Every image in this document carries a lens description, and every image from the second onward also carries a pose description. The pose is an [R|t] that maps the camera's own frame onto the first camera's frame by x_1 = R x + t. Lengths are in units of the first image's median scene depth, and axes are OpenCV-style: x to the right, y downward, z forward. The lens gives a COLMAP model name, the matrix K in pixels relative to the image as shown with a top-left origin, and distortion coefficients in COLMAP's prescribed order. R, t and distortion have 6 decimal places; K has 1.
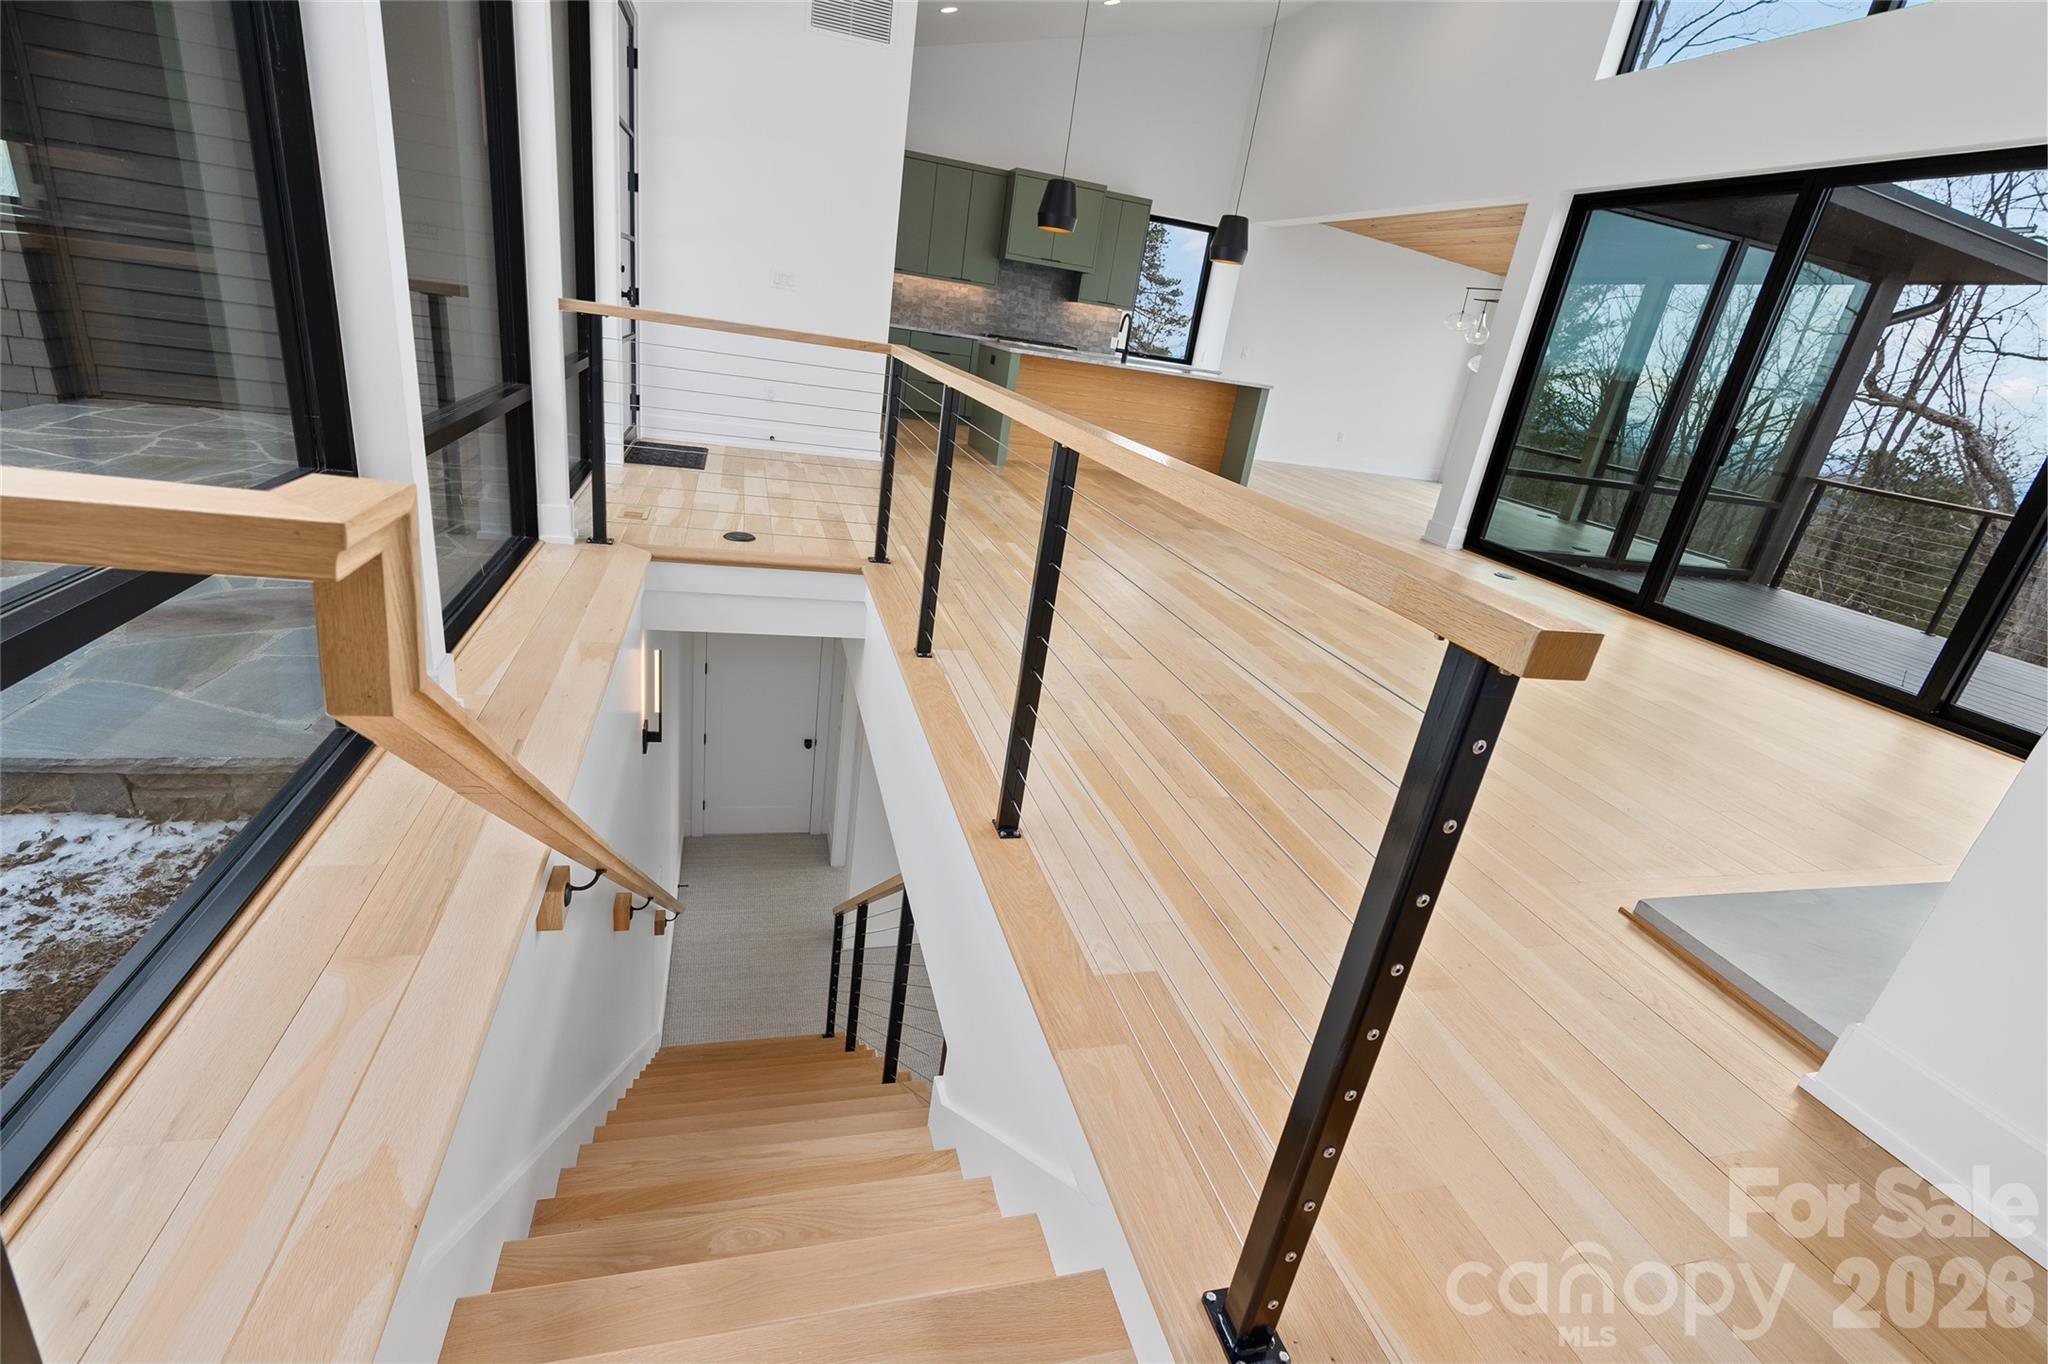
lens RADIAL K [[922.1, 0, 1016.9], [0, 922.1, 687.0], [0, 0, 1]] dist [-0.013042, 0.004753]
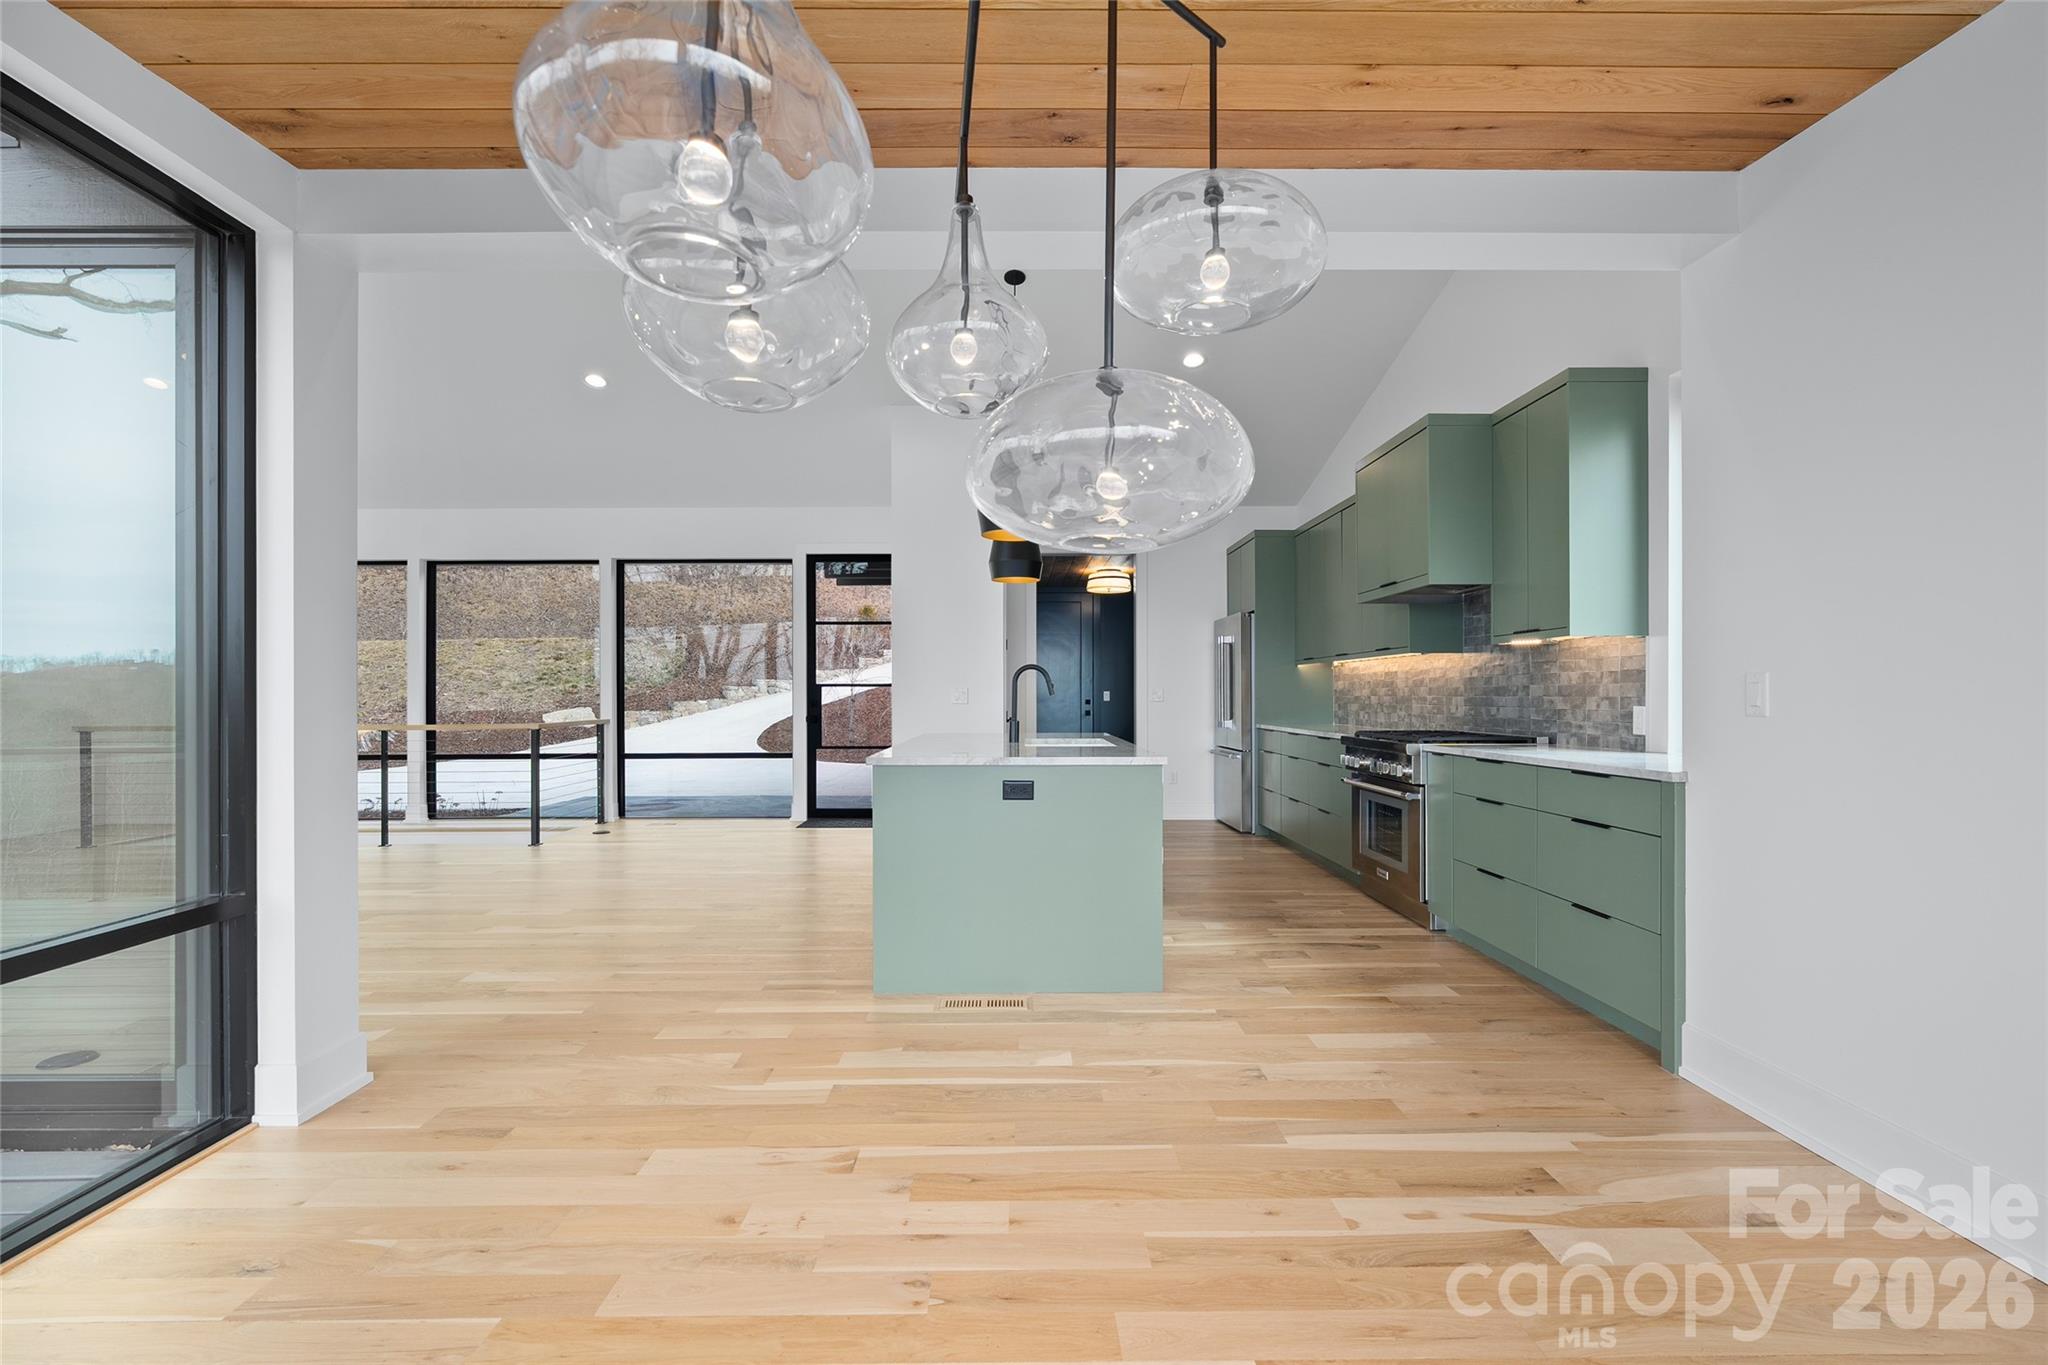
lens RADIAL K [[922.1, 0, 1014.6], [0, 922.1, 689.7], [0, 0, 1]] dist [-0.013042, 0.004753]
pose [[-0.257490, -0.145118, -0.955322, 0.612457], [-0.387677, 0.921114, -0.035431, -0.324729], [0.885102, 0.361233, -0.293437, 1.039496]]
